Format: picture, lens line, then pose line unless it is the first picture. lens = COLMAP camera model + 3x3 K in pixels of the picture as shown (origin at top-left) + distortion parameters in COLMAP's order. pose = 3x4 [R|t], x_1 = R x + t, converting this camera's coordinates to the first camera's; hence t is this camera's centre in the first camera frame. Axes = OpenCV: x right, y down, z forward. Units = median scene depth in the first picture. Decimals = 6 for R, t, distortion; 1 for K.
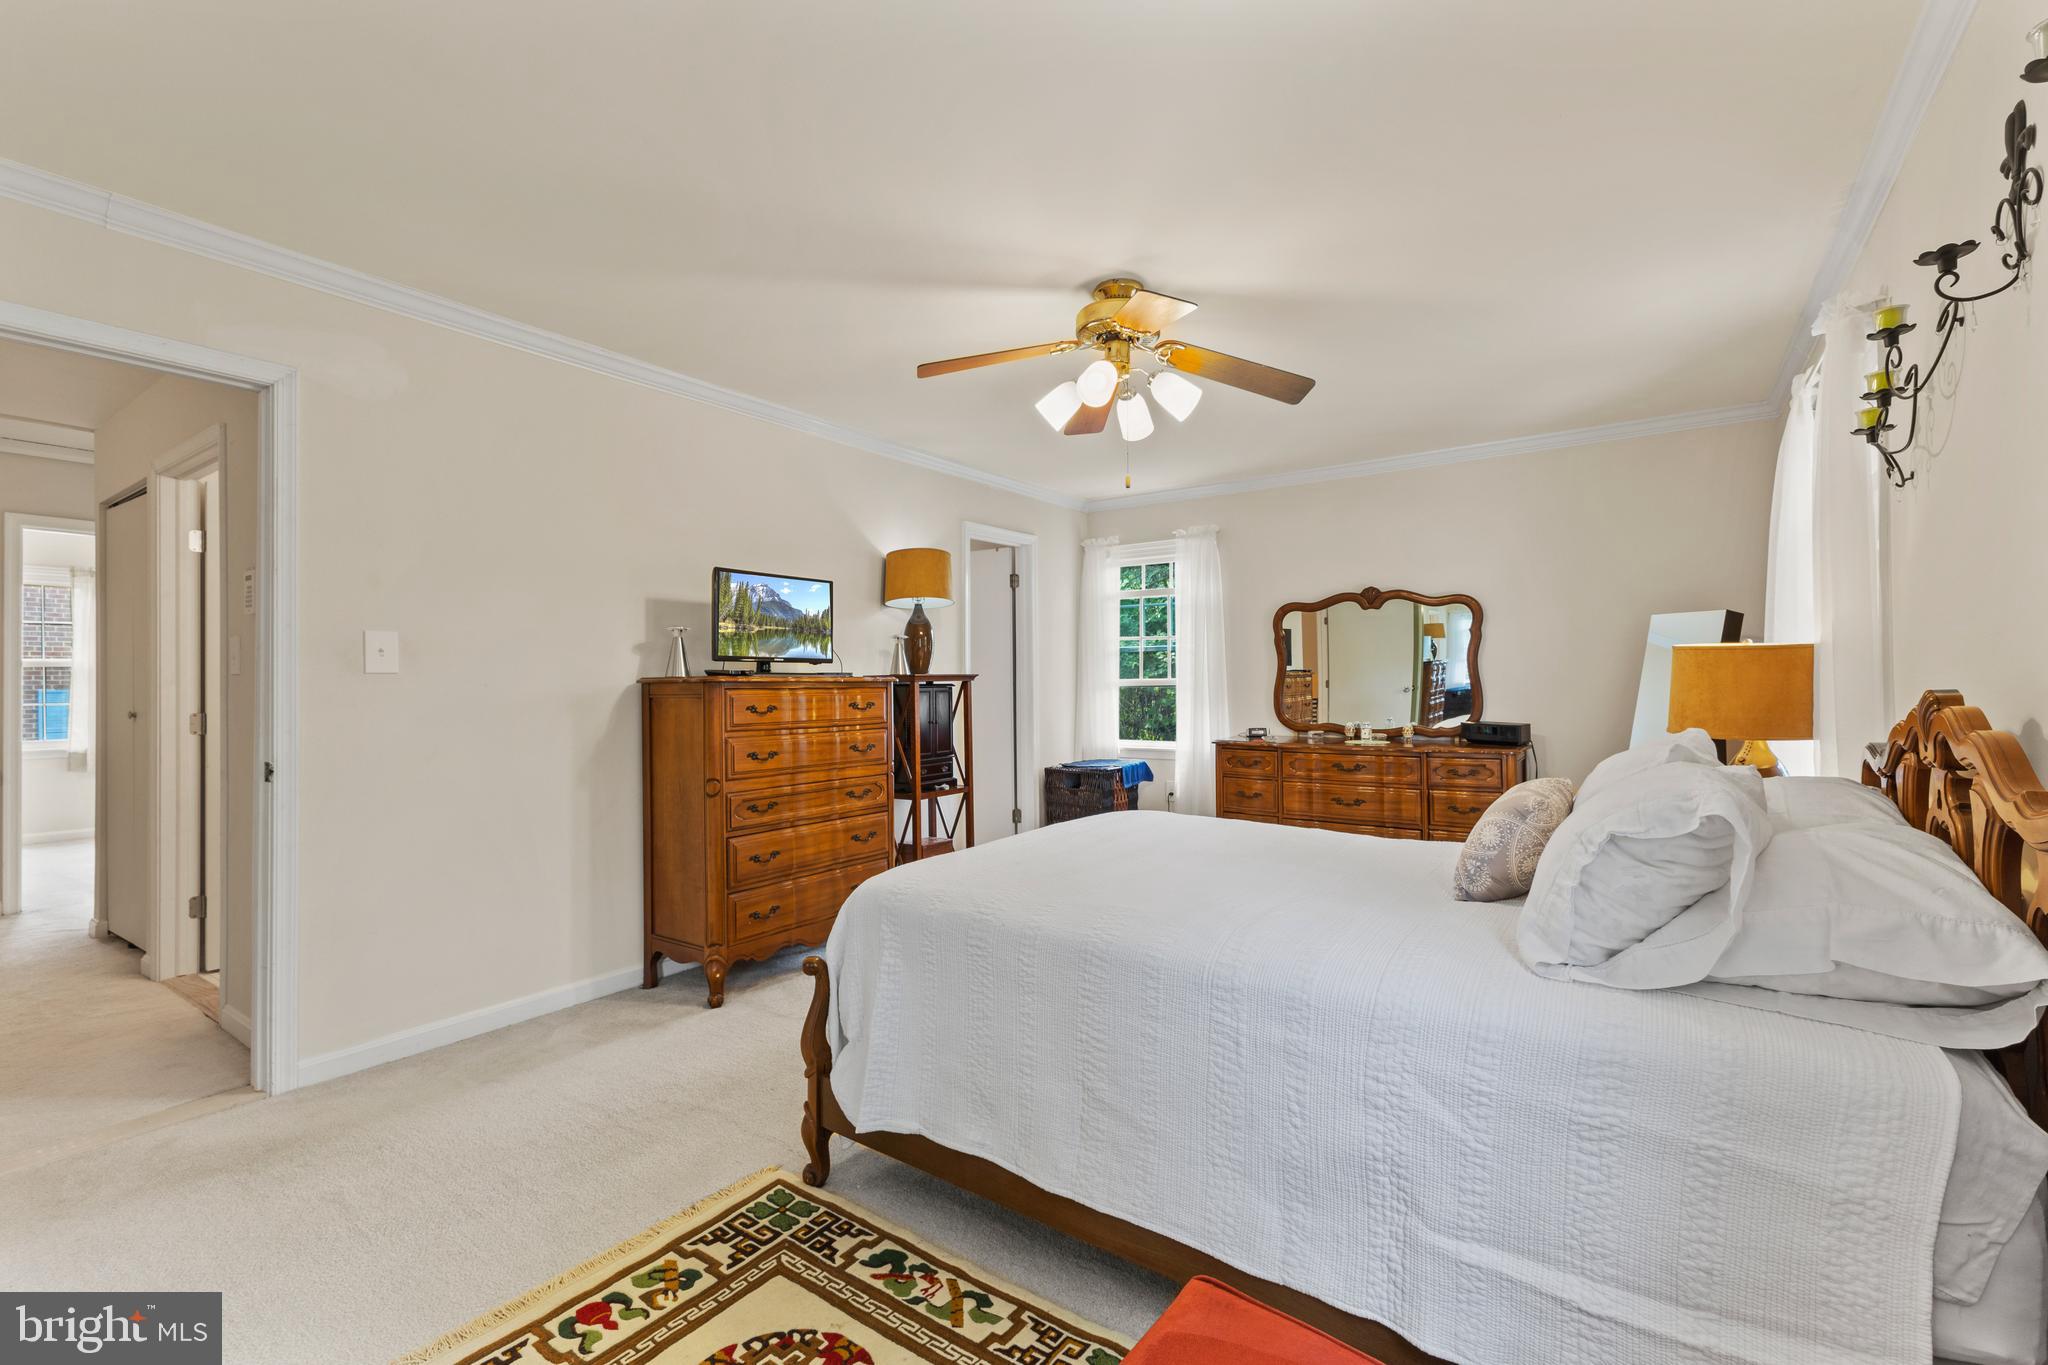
lens RADIAL K [[886.4, 0, 1028.6], [0, 886.4, 666.0], [0, 0, 1]] dist [0.013080, -0.003197]
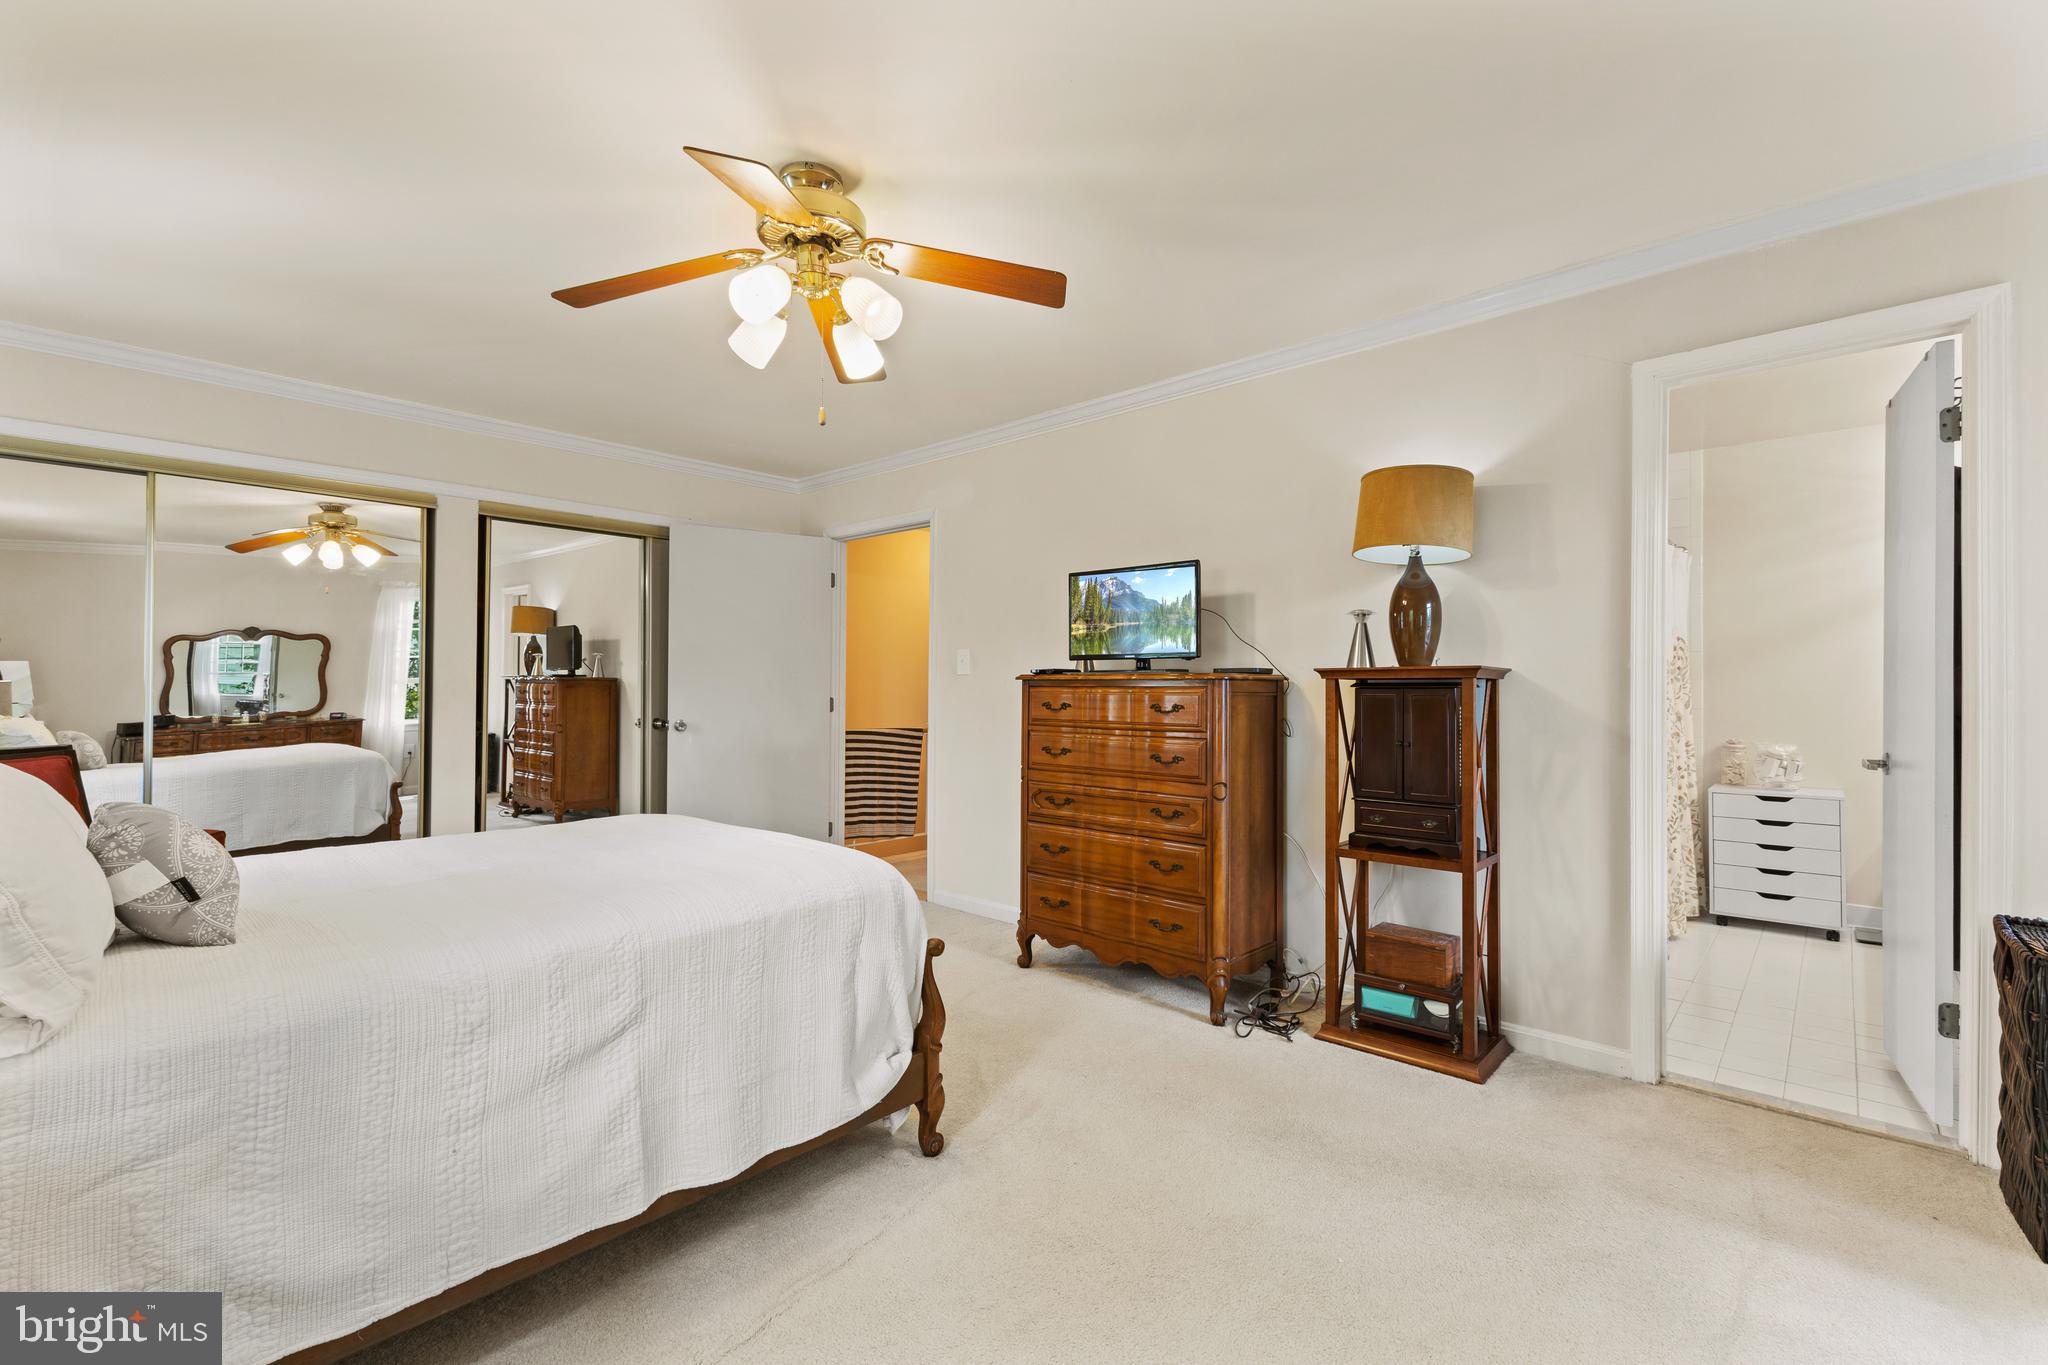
lens RADIAL K [[886.4, 0, 1028.0], [0, 886.4, 678.6], [0, 0, 1]] dist [0.013080, -0.003197]
pose [[-0.130628, -0.004307, -0.991422, 0.707864], [0.017715, 0.999821, -0.006677, 0.021838], [0.991273, -0.018436, -0.130528, 1.064863]]
